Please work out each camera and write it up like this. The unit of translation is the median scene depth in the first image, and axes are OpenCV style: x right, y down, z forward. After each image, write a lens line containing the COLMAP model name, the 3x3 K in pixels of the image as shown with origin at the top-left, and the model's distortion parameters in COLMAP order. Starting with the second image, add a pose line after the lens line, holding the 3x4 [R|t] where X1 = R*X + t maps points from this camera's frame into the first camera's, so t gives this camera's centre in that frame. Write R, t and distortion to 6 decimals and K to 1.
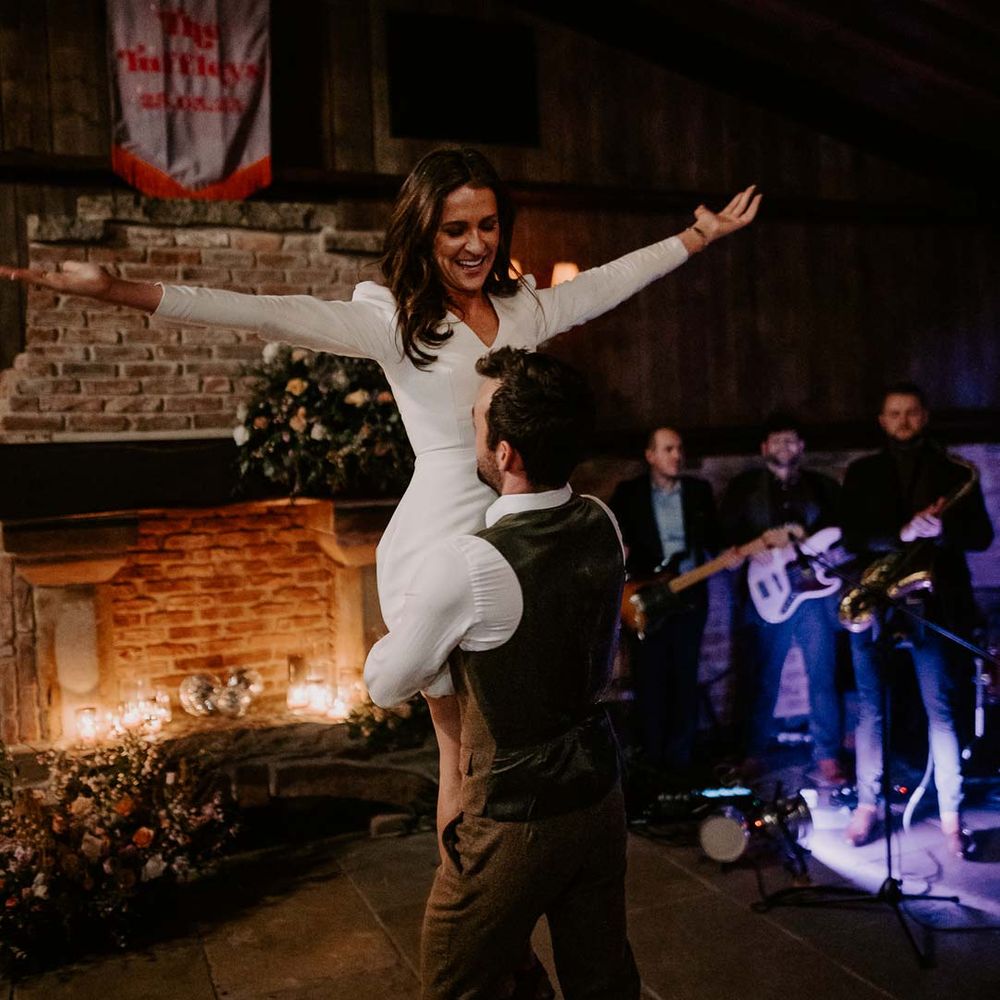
lens RADIAL K [[1056.5, 0, 500.0], [0, 1056.5, 500.0], [0, 0, 1]] dist [-0.043678, -0.007997]
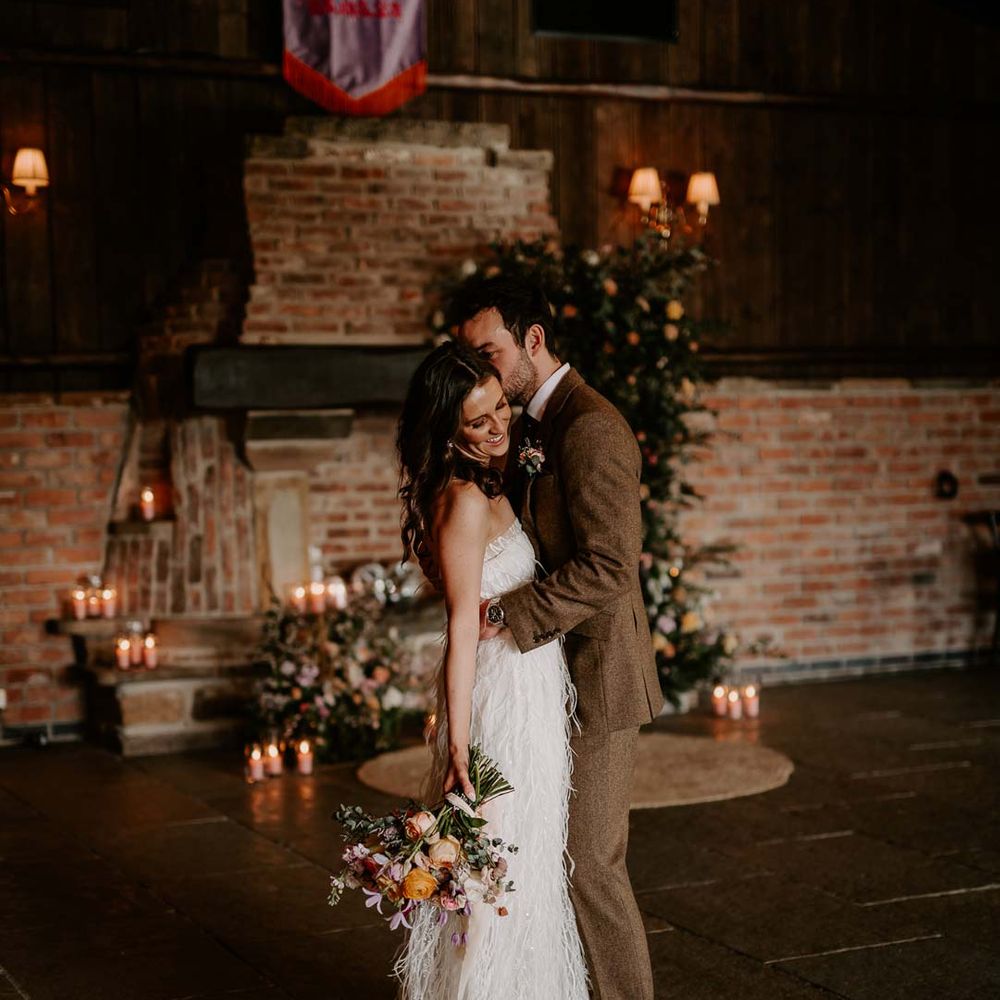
lens RADIAL K [[2128.2, 0, 500.0], [0, 2128.2, 658.0], [0, 0, 1]] dist [-0.024727, 0.089280]
pose [[0.997992, 0.018395, 0.060607, -0.307464], [-0.022968, 0.996871, 0.075641, 0.098775], [-0.059026, -0.076881, 0.995291, -1.259131]]
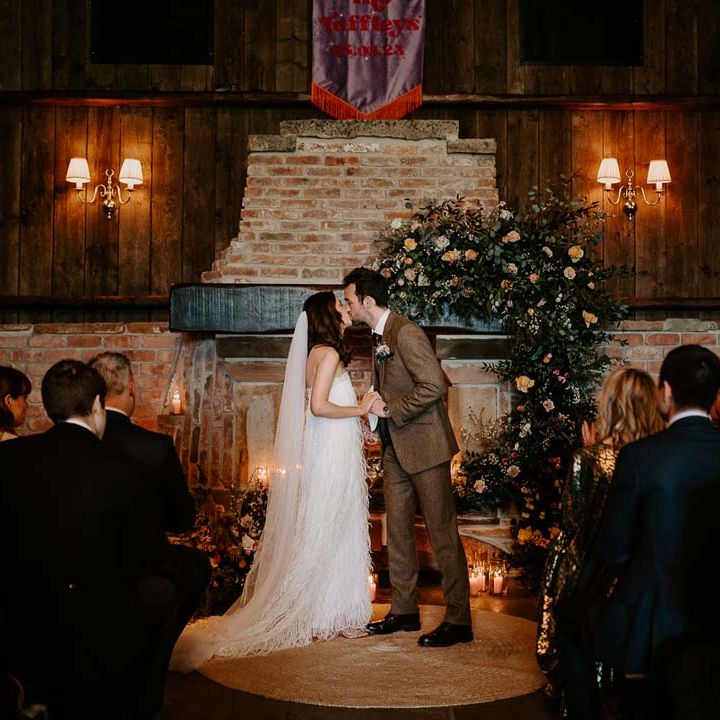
lens RADIAL K [[1055.4, 0, 380.8], [0, 1055.4, 356.4], [0, 0, 1]] dist [-0.042587, -0.008696]
pose [[0.928224, 0.036267, -0.370249, 0.291961], [-0.055884, 0.997537, -0.042390, 0.096447], [0.367800, 0.060038, 0.927965, -0.308510]]
